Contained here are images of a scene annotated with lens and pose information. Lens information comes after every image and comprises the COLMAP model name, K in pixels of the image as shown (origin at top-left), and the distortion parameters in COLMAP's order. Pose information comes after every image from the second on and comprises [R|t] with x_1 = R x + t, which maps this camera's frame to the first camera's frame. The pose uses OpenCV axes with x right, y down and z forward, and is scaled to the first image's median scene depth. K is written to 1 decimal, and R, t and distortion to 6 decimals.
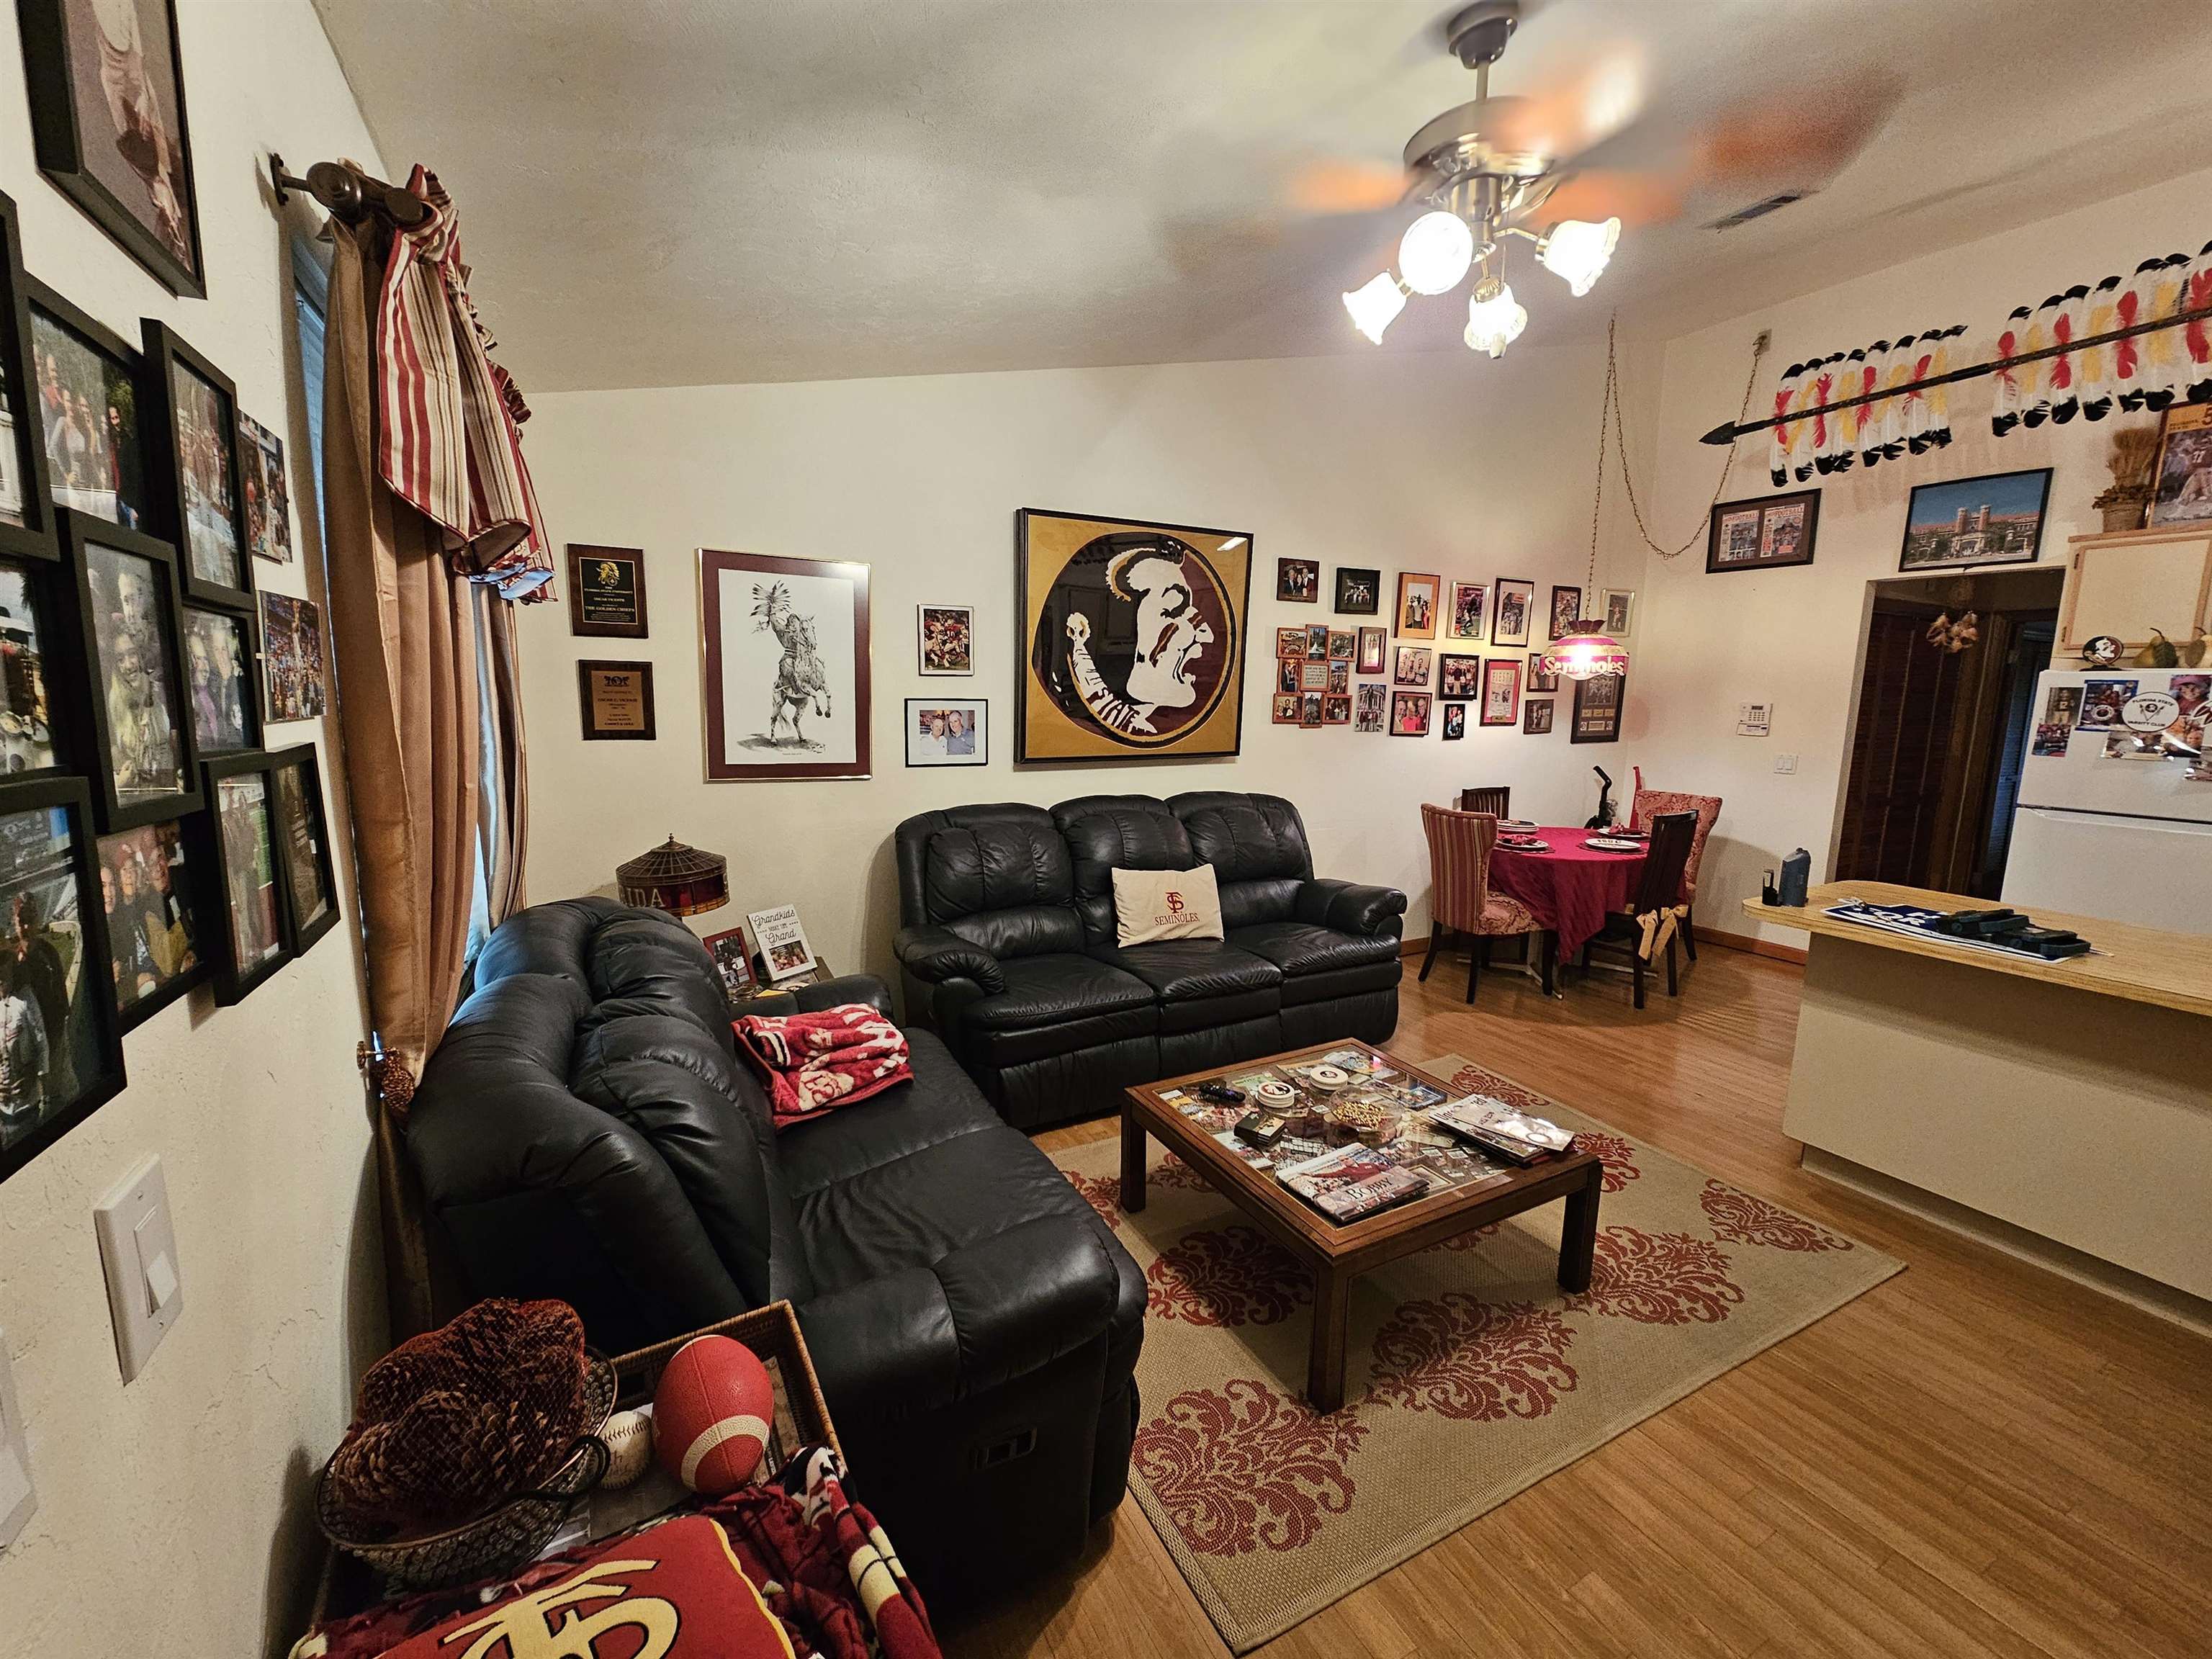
lens RADIAL K [[908.3, 0, 1120.6], [0, 908.3, 826.1], [0, 0, 1]] dist [-0.007439, 0.000998]
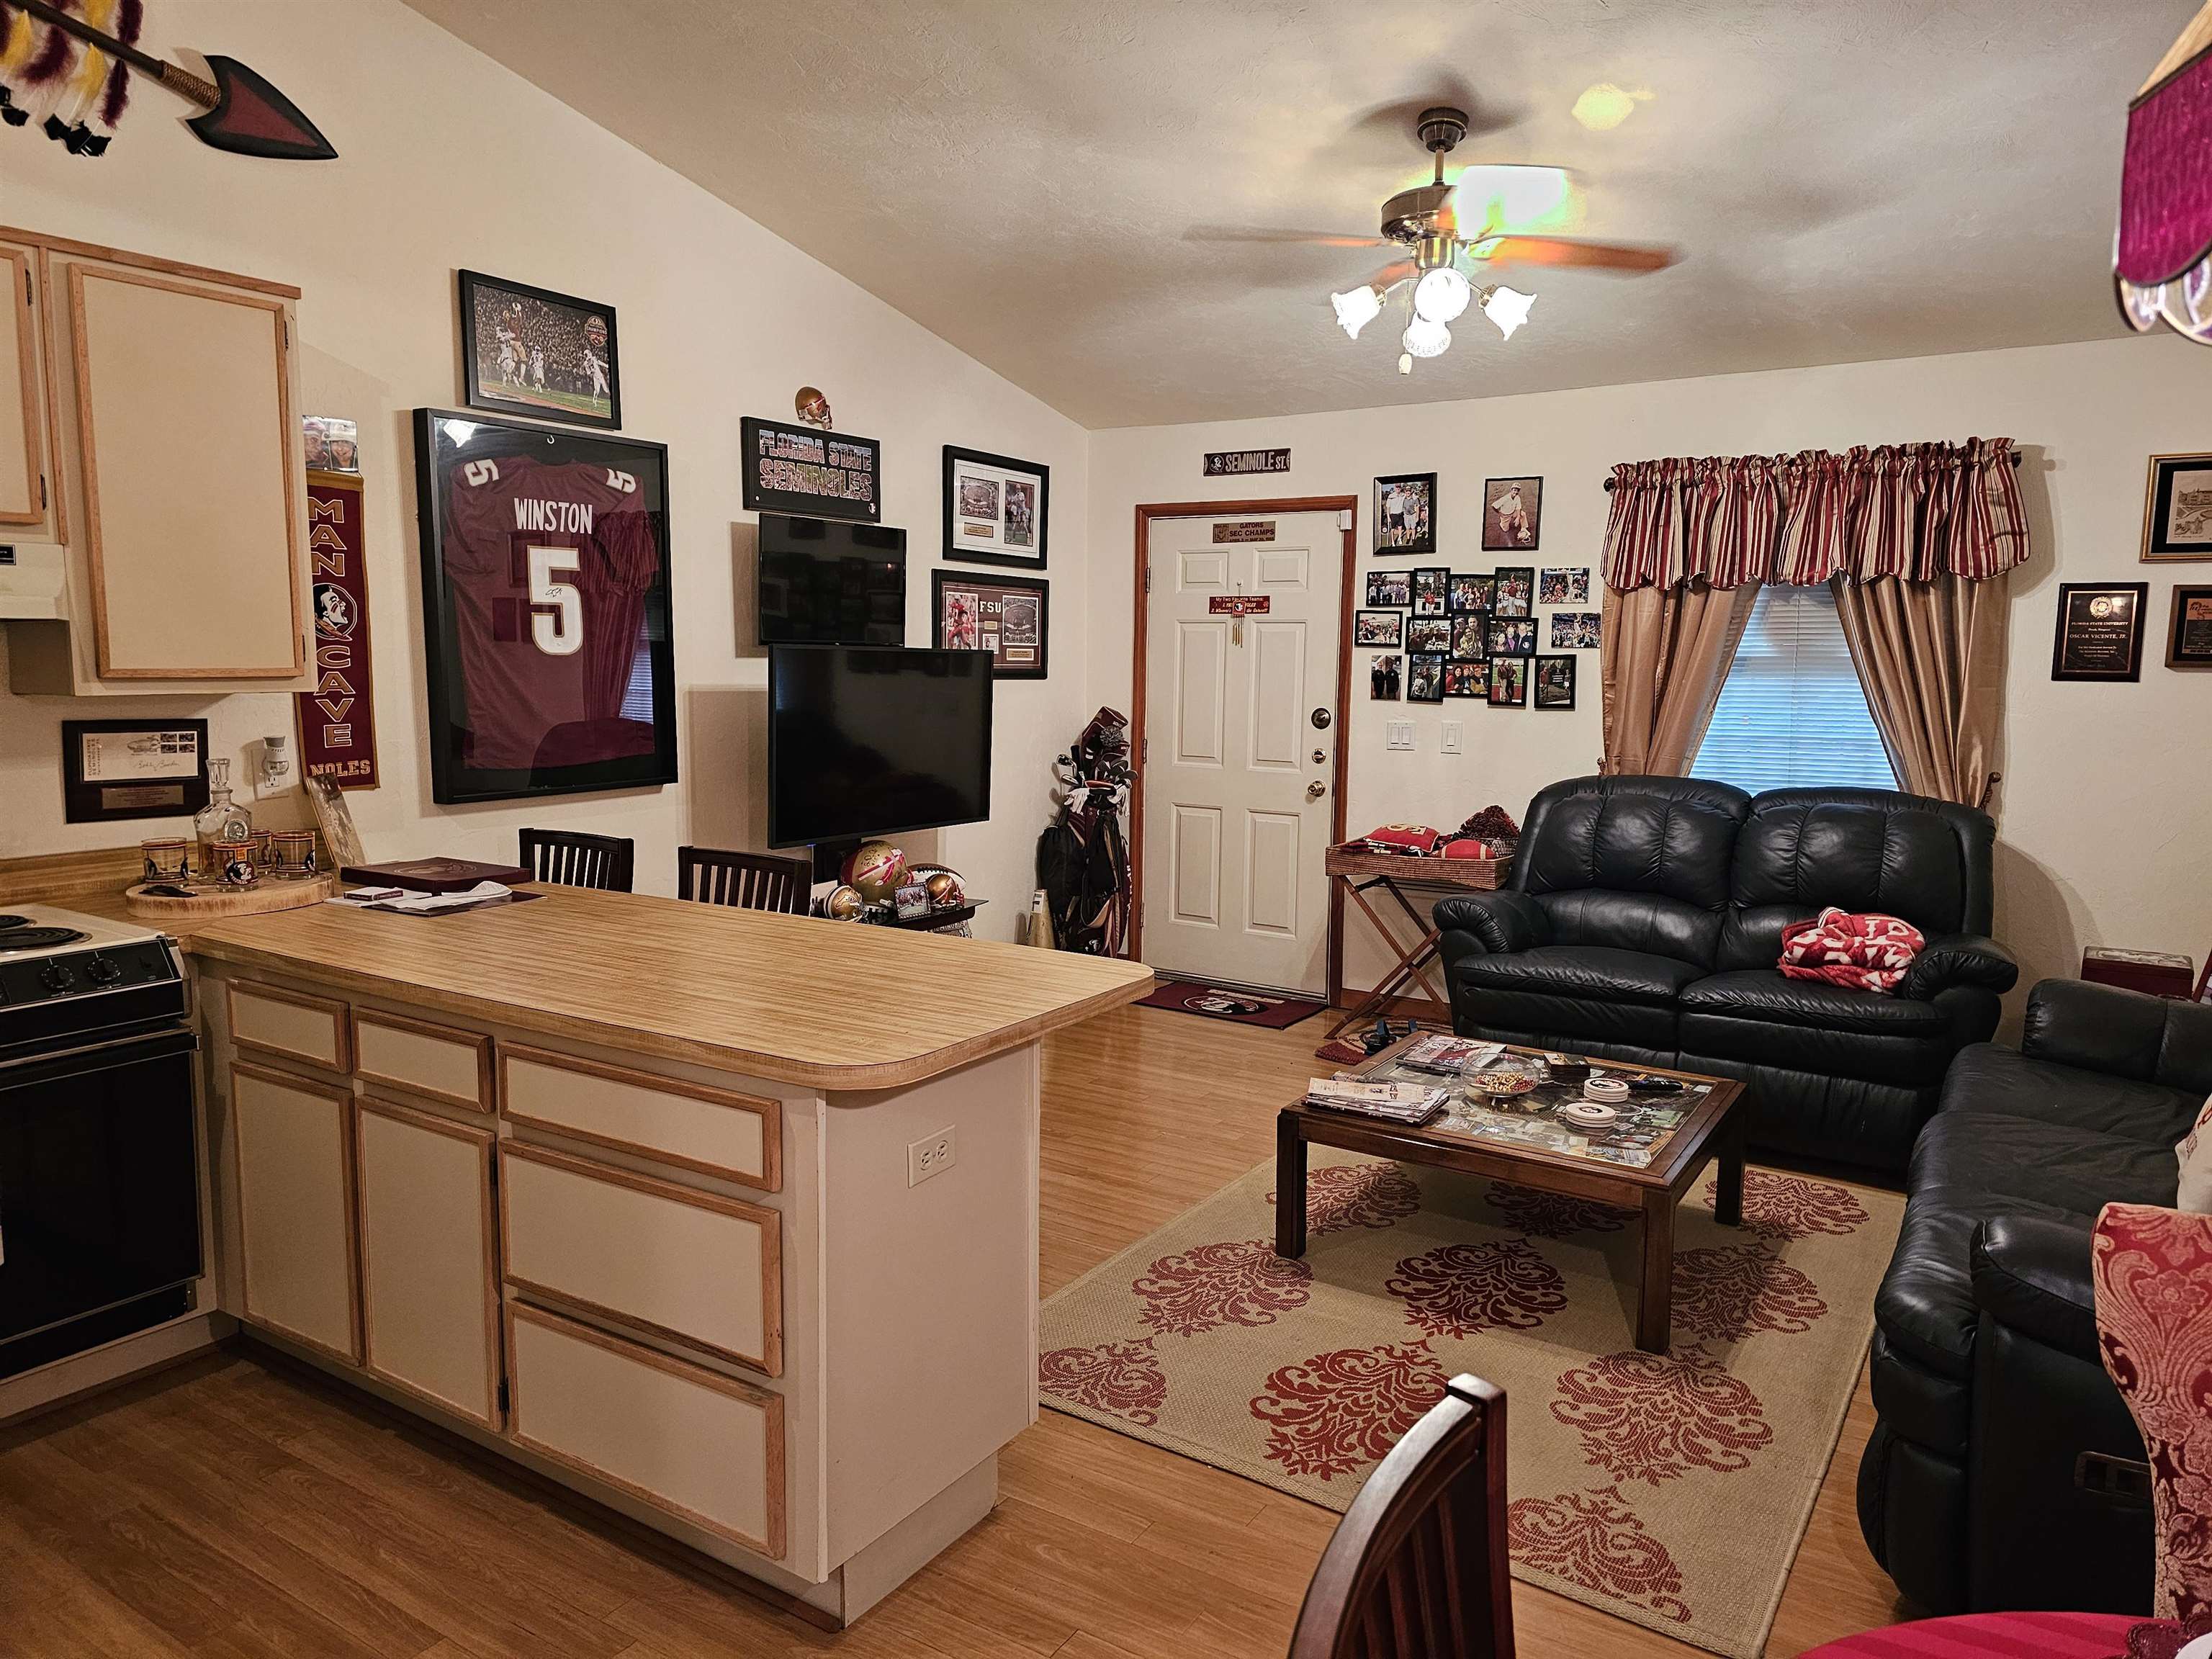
lens RADIAL K [[1478.6, 0, 1113.7], [0, 1478.6, 826.4], [0, 0, 1]] dist [0.050464, -0.043457]
pose [[-0.874182, 0.037225, -0.484170, 0.847363], [-0.093281, 0.965616, 0.242663, -0.168632], [0.476556, 0.257295, -0.840651, 1.275347]]
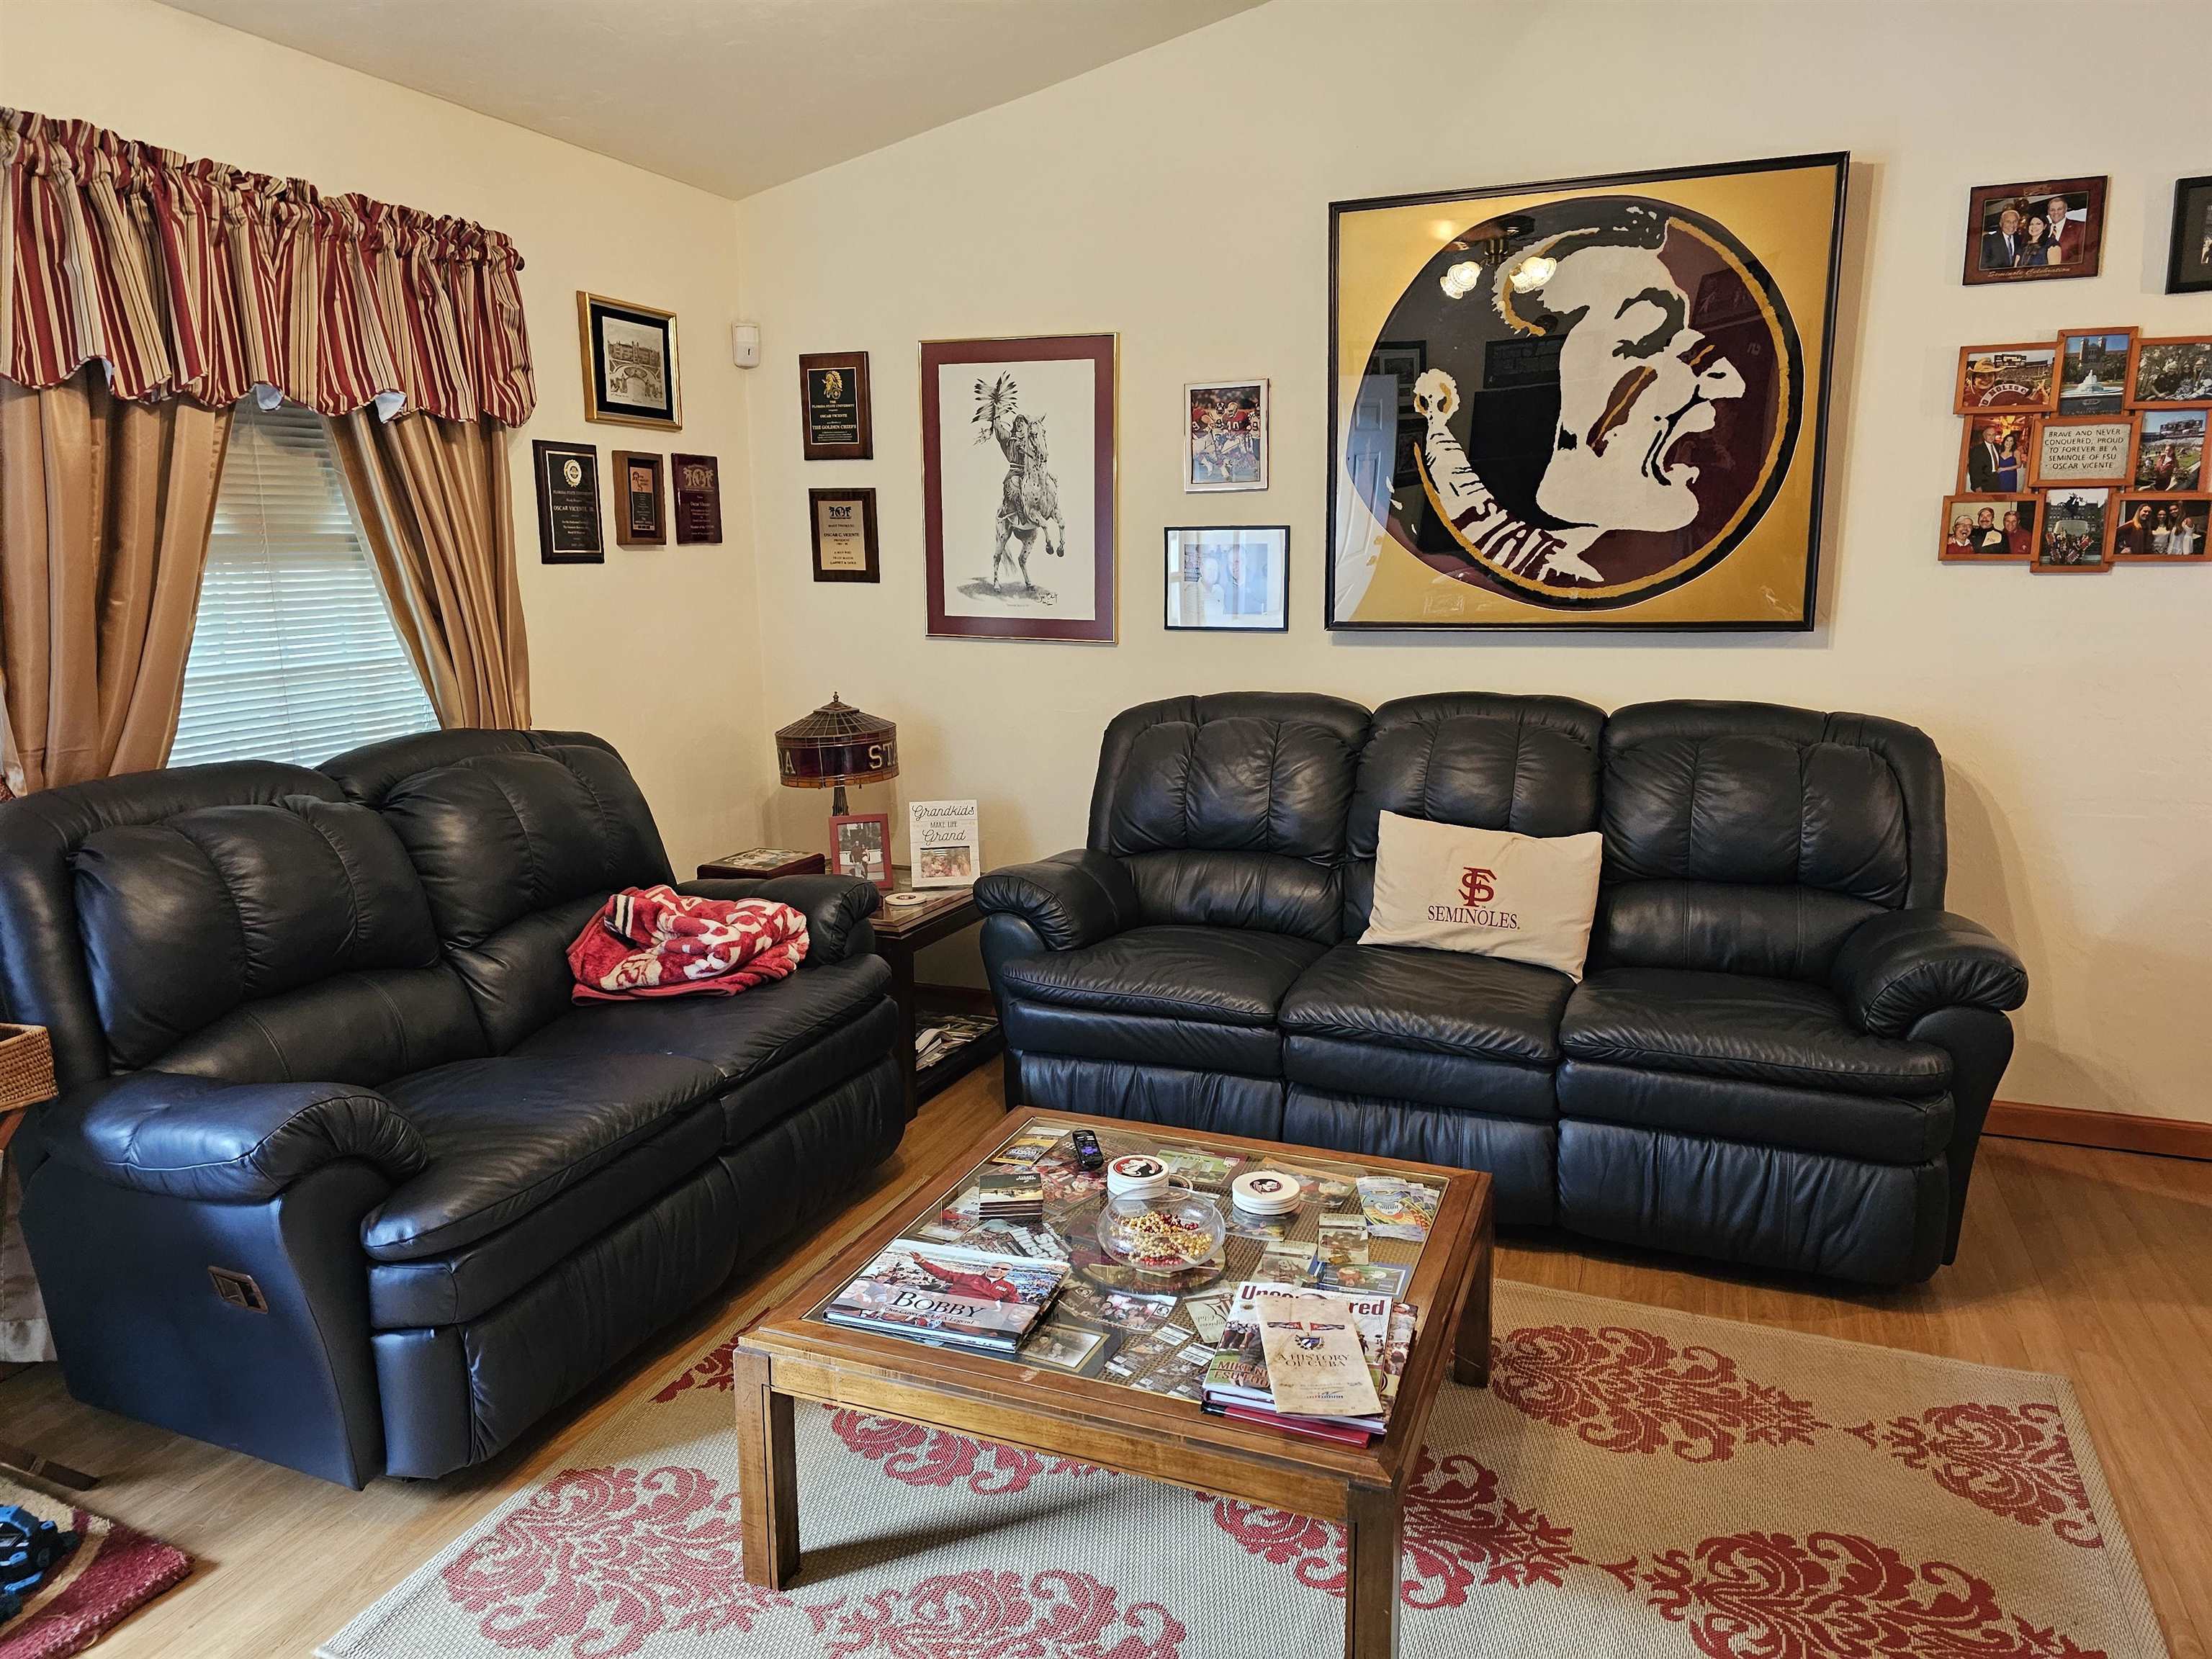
lens RADIAL K [[1478.6, 0, 1102.3], [0, 1478.6, 818.8], [0, 0, 1]] dist [0.050464, -0.043457]
pose [[0.644386, 0.119971, -0.755231, 0.569063], [-0.096665, 0.992474, 0.075180, -0.002549], [0.758566, 0.024560, 0.651133, 0.234814]]
